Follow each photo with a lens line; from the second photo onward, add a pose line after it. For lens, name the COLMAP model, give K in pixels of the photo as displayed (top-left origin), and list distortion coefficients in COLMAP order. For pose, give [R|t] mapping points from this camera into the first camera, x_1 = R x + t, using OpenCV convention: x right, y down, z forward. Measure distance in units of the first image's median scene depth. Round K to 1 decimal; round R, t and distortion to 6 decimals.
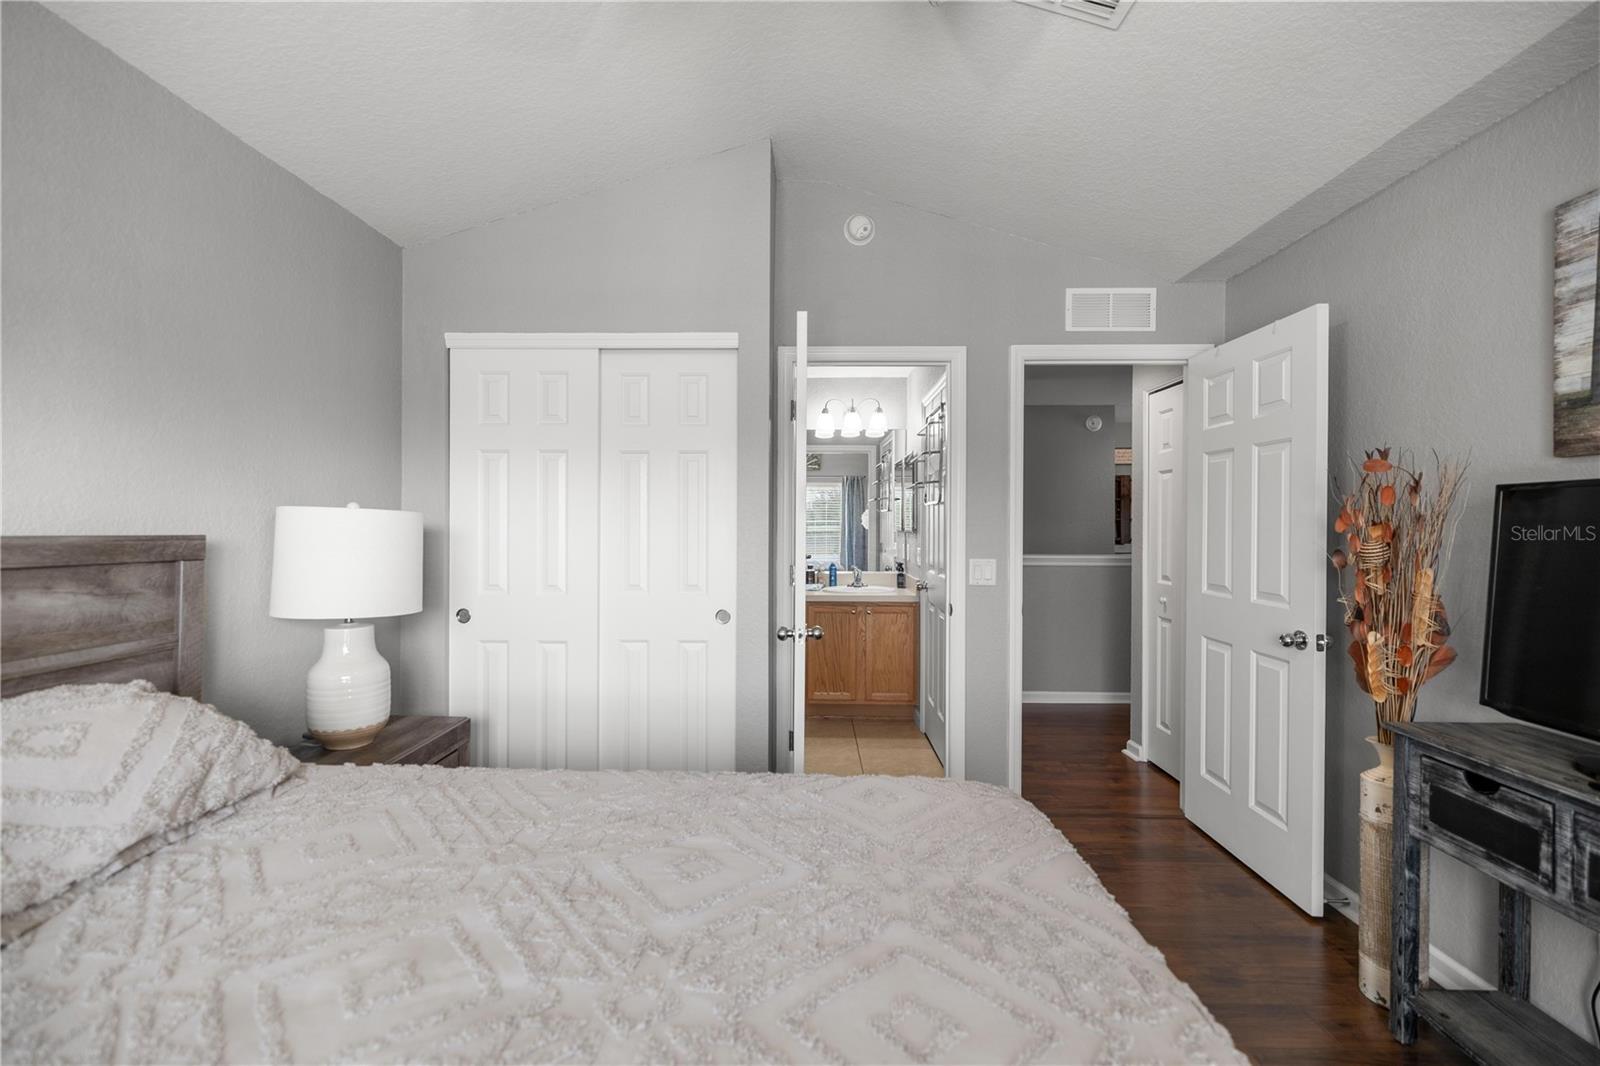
lens RADIAL K [[674.5, 0, 802.9], [0, 674.5, 529.7], [0, 0, 1]] dist [0.000006, 0.000014]
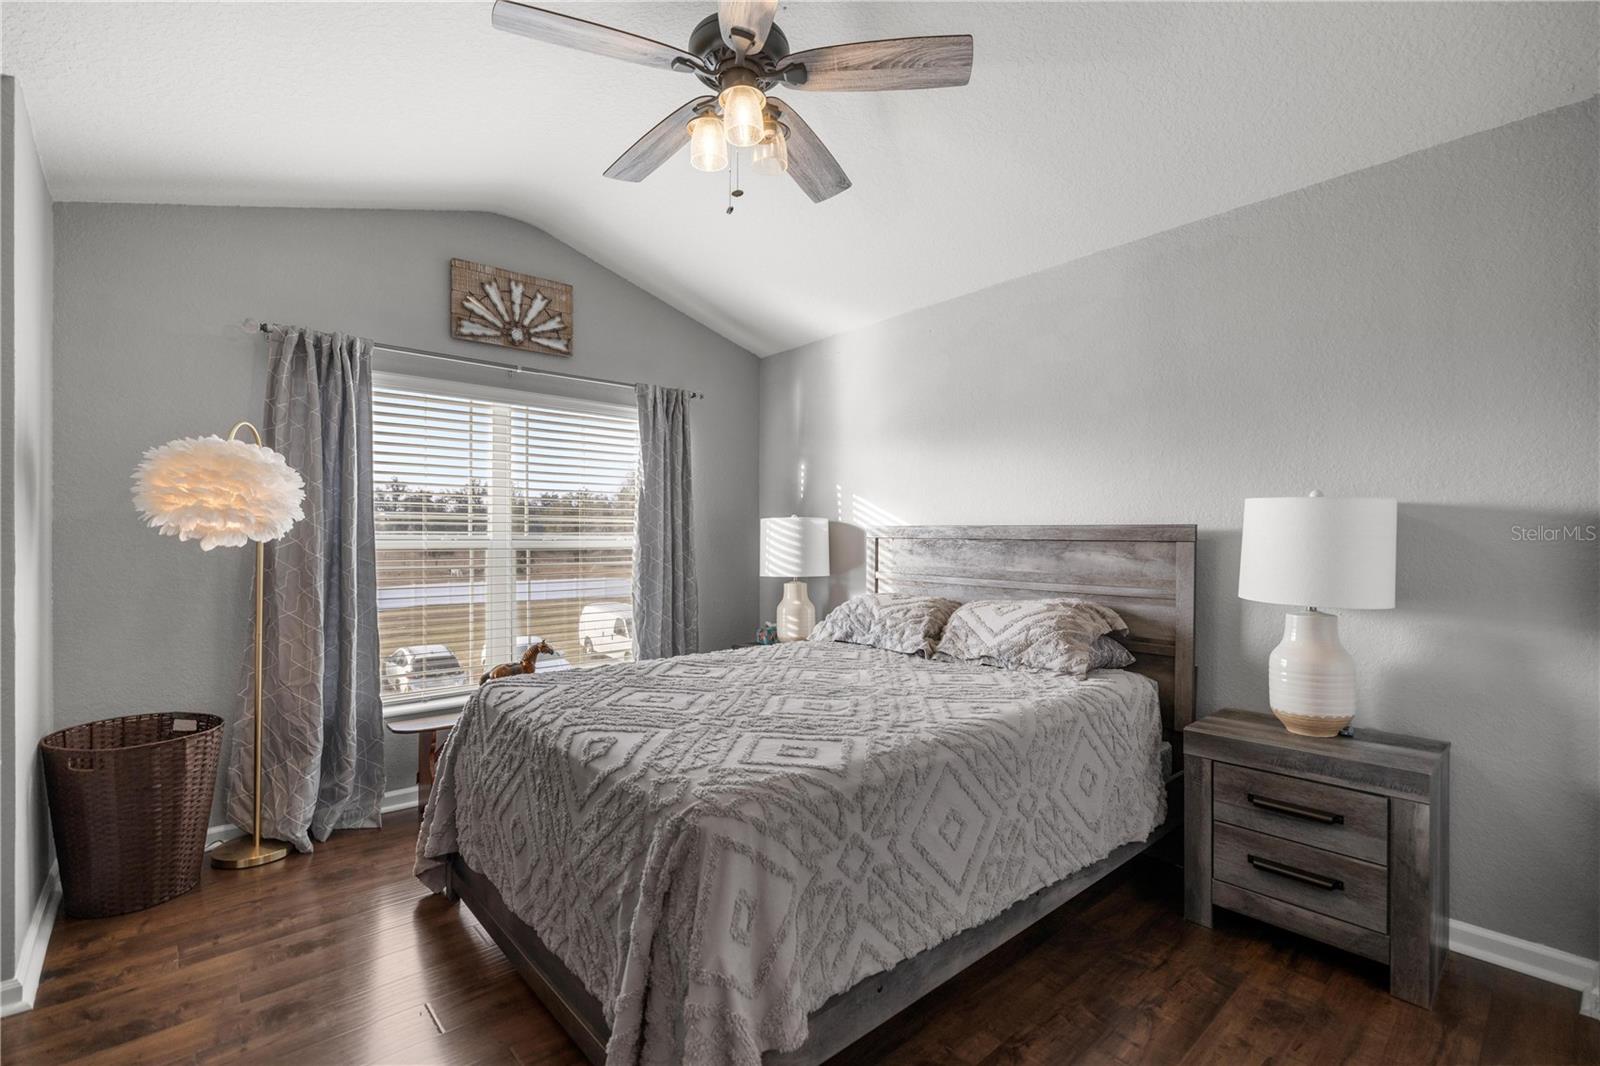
lens RADIAL K [[696.9, 0, 814.3], [0, 696.9, 520.2], [0, 0, 1]] dist [-0.001067, -0.000208]
pose [[-0.746263, -0.018828, -0.665384, 0.752312], [-0.001628, 0.999649, -0.026462, 0.043485], [0.665649, -0.018665, -0.746032, 1.707655]]
